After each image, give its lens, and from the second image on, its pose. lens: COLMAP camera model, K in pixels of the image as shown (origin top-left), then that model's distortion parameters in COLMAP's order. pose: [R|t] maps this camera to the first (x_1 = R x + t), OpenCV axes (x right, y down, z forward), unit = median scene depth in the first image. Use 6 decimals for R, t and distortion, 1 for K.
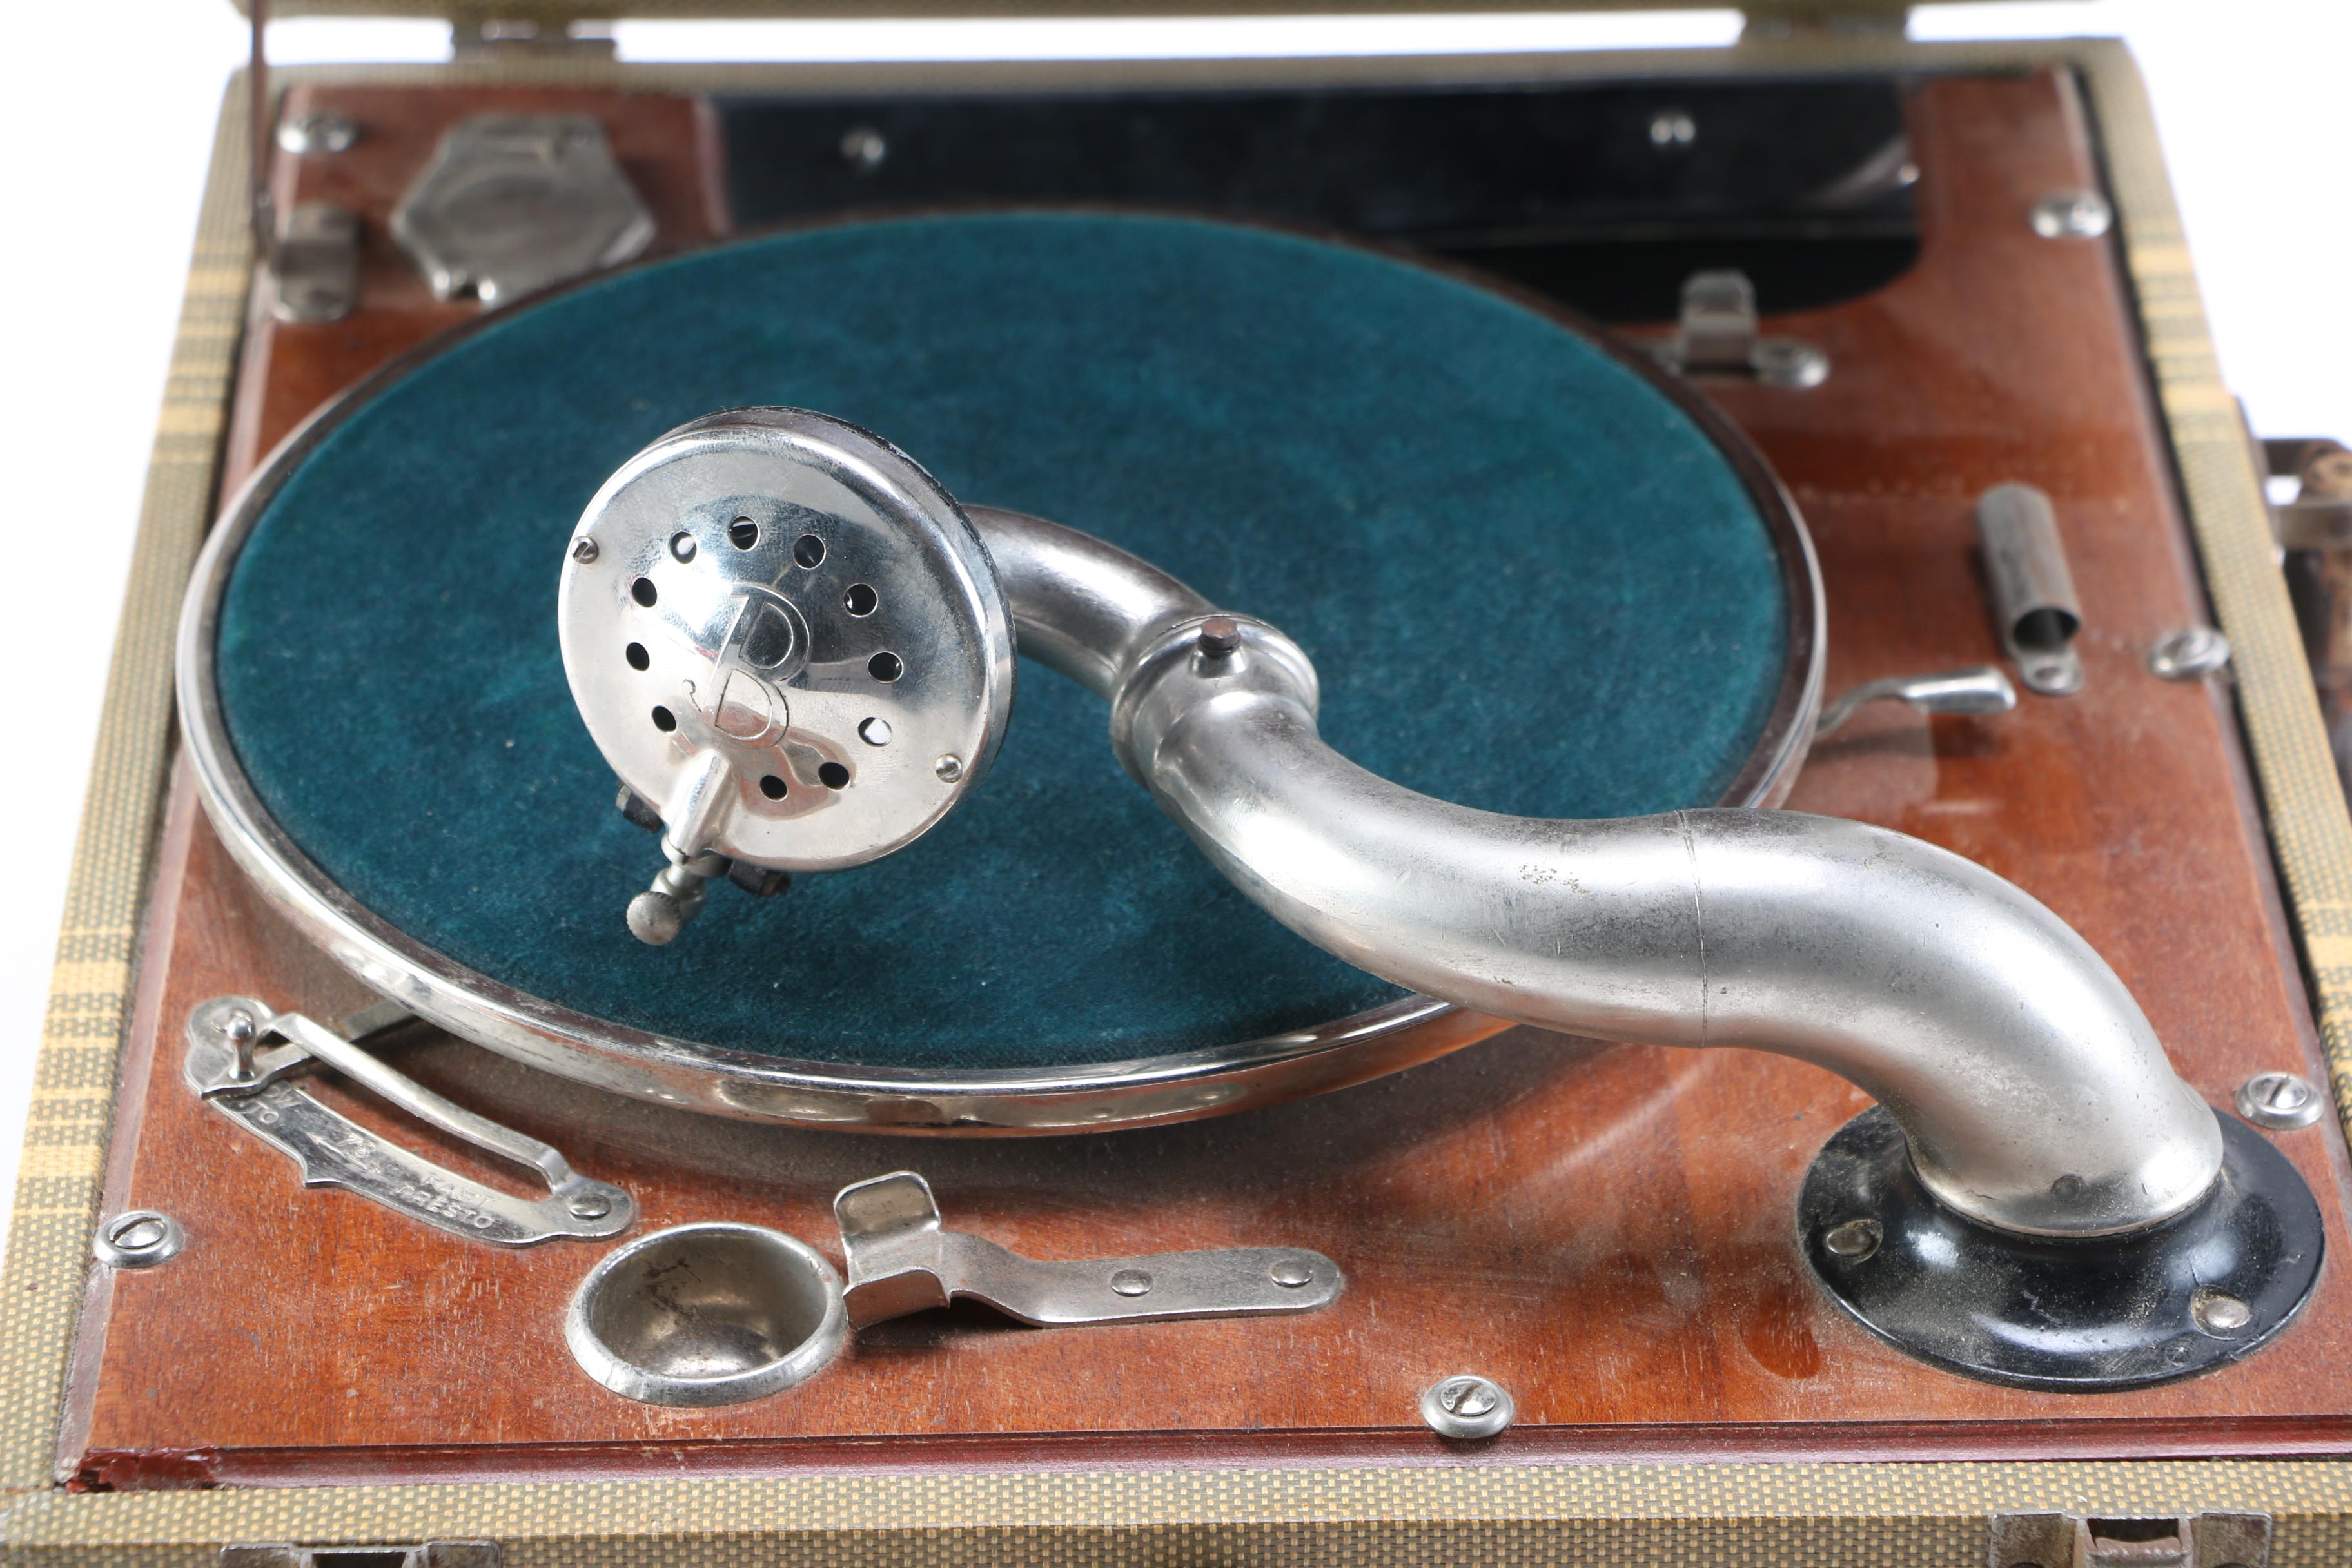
lens RADIAL K [[7747.3, 0, 1176.0], [0, 7747.3, 784.0], [0, 0, 1]] dist [0.502878, 1.893659]
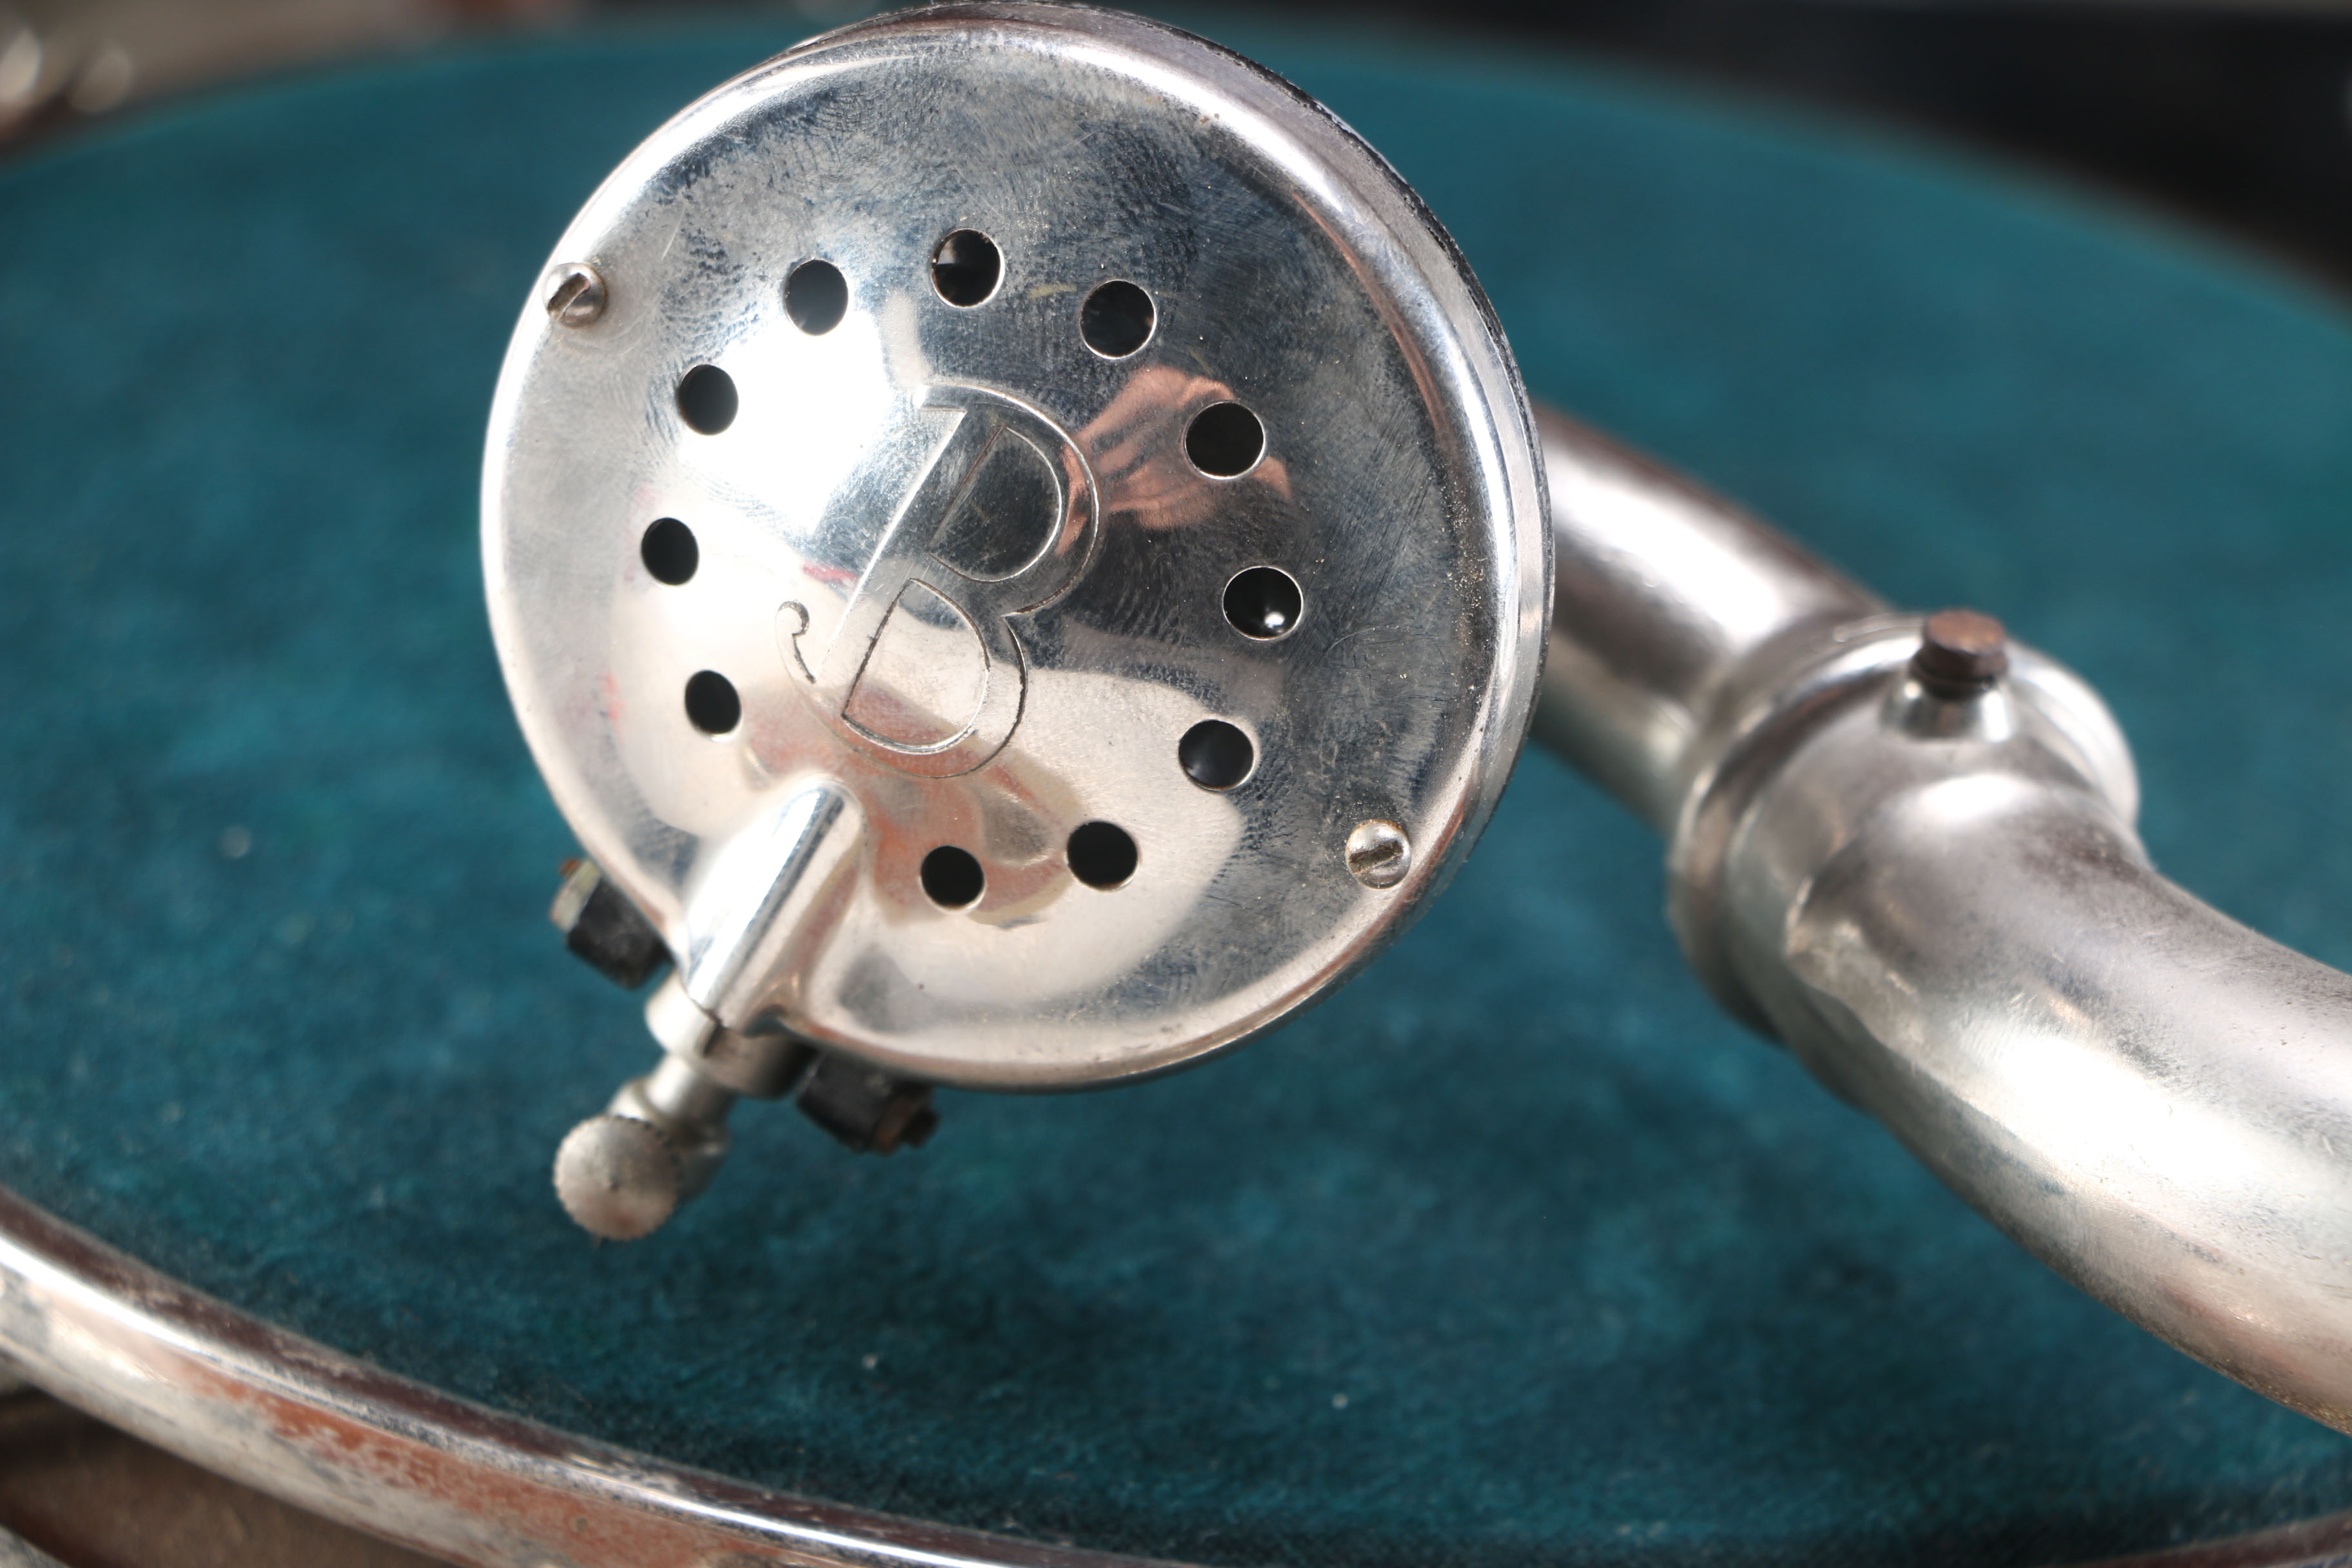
lens RADIAL K [[10954.6, 0, 1233.9], [0, 10954.6, 784.1], [0, 0, 1]] dist [0.362879, 2.747193]
pose [[0.991120, 0.097557, 0.090358, -0.091609], [-0.085745, 0.988258, -0.126470, 0.071209], [-0.101635, 0.117599, 0.987847, 0.387010]]
